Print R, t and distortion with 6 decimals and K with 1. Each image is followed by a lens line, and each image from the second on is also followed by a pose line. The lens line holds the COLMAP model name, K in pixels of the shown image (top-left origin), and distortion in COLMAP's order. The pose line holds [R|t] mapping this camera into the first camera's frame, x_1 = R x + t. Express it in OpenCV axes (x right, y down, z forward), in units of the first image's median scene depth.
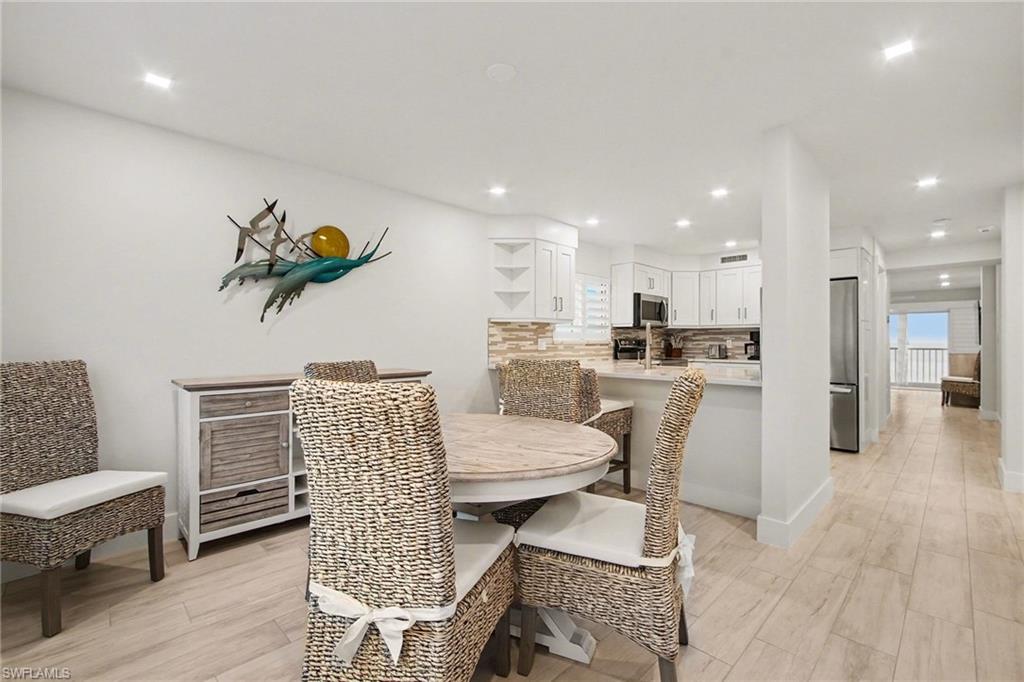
lens RADIAL K [[458.5, 0, 504.7], [0, 458.5, 335.2], [0, 0, 1]] dist [-0.000491, -0.000246]
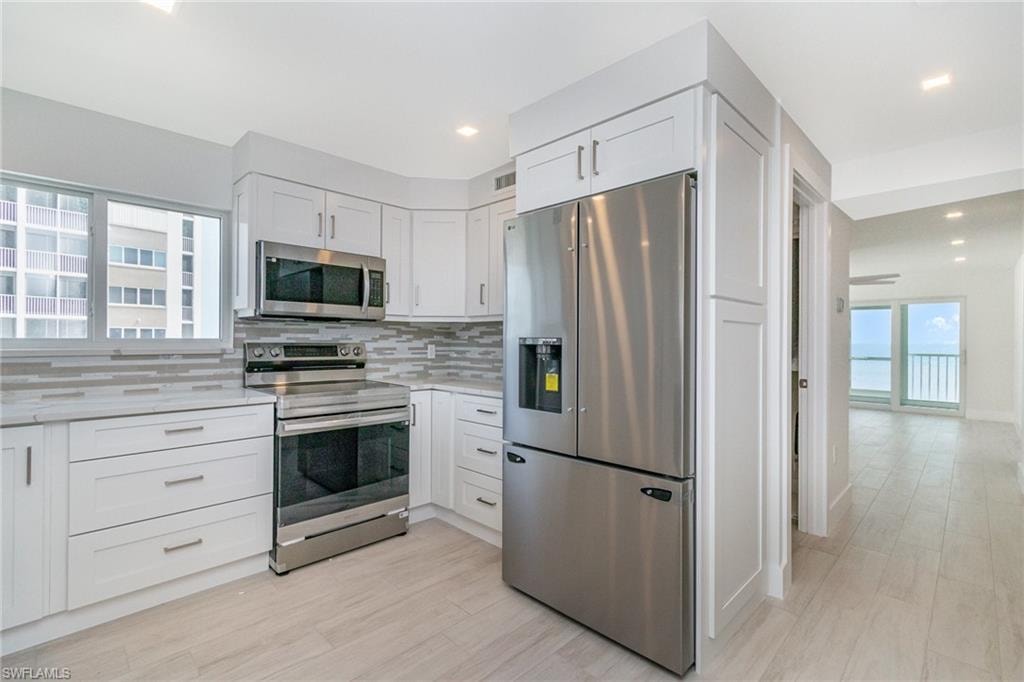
lens RADIAL K [[458.5, 0, 519.7], [0, 458.5, 338.1], [0, 0, 1]] dist [-0.000491, -0.000246]
pose [[0.999992, -0.002816, -0.002892, 0.889837], [0.002825, 0.999992, 0.002874, 0.005093], [0.002884, -0.002882, 0.999992, 0.922783]]
